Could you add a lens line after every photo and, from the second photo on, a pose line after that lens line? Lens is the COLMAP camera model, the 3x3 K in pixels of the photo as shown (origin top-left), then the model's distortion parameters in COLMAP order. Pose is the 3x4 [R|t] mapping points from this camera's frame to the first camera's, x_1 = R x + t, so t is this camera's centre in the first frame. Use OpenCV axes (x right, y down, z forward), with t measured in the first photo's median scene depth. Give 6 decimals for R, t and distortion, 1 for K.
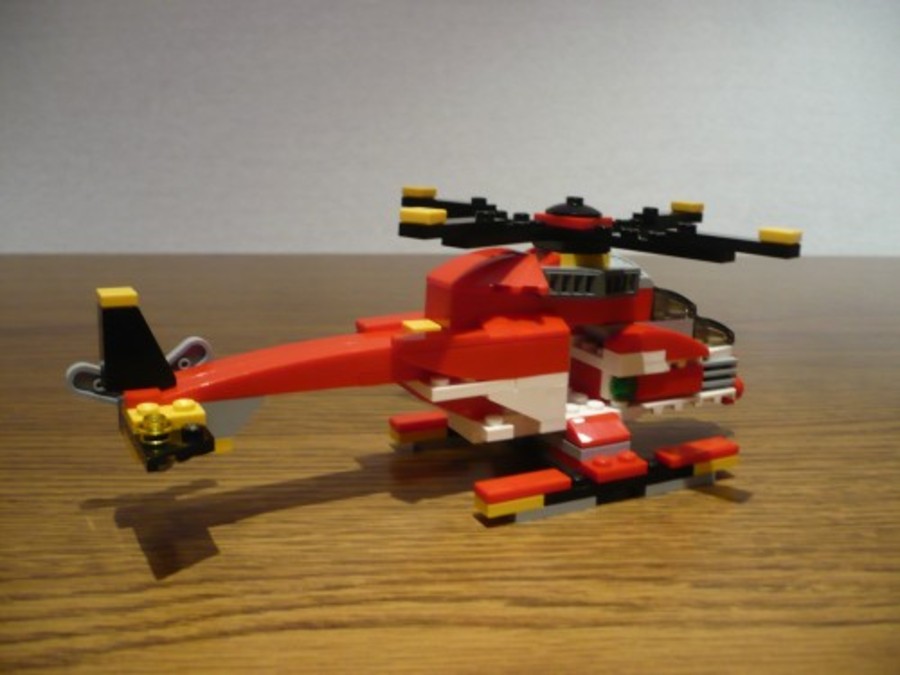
lens RADIAL K [[956.9, 0, 451.3], [0, 956.9, 334.4], [0, 0, 1]] dist [-0.073380, 0.000000]
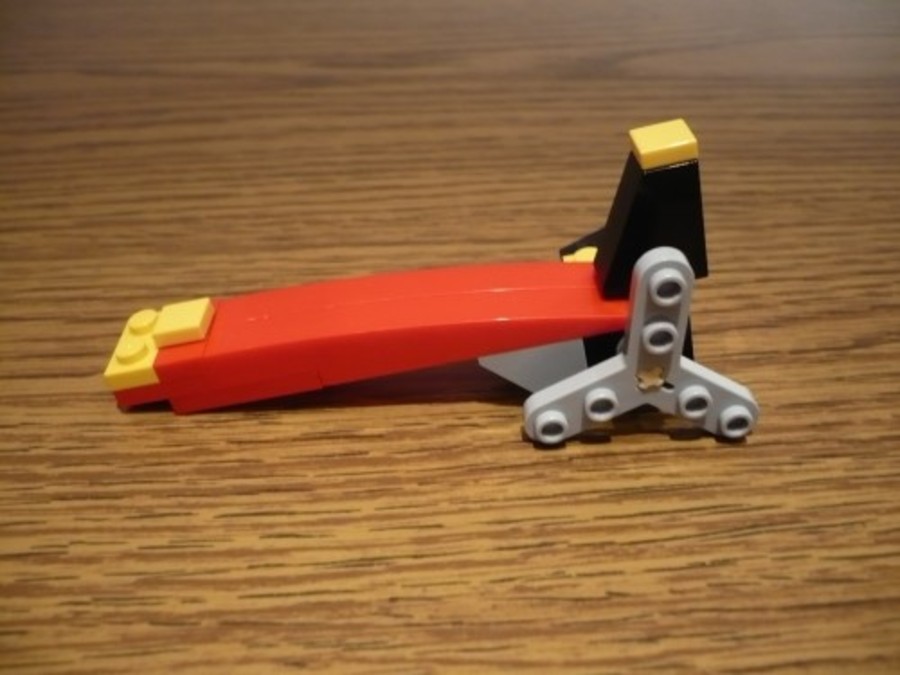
lens RADIAL K [[956.9, 0, 455.8], [0, 956.9, 337.1], [0, 0, 1]] dist [-0.073380, 0.000000]
pose [[0.999566, -0.021825, 0.019785, 0.352170], [0.013384, 0.934779, 0.354979, -0.141498], [-0.026242, -0.354560, 0.934665, 0.768019]]
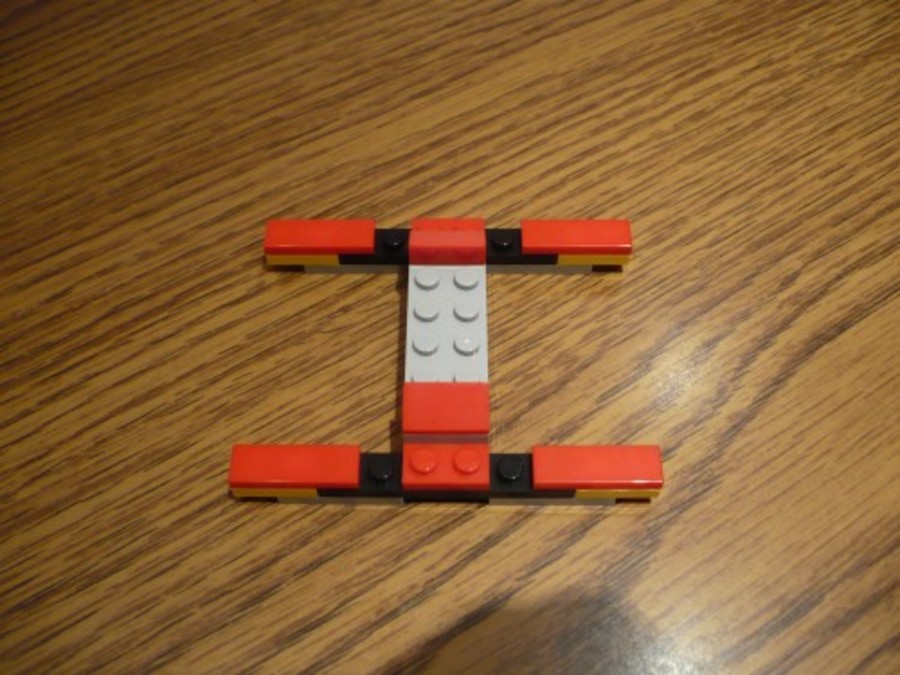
lens RADIAL K [[956.9, 0, 445.9], [0, 956.9, 341.5], [0, 0, 1]] dist [-0.073380, 0.000000]
pose [[0.867426, -0.419172, 0.268080, -0.758983], [0.128868, 0.709662, 0.692656, -0.459301], [-0.480589, -0.566281, 0.669597, 0.445851]]
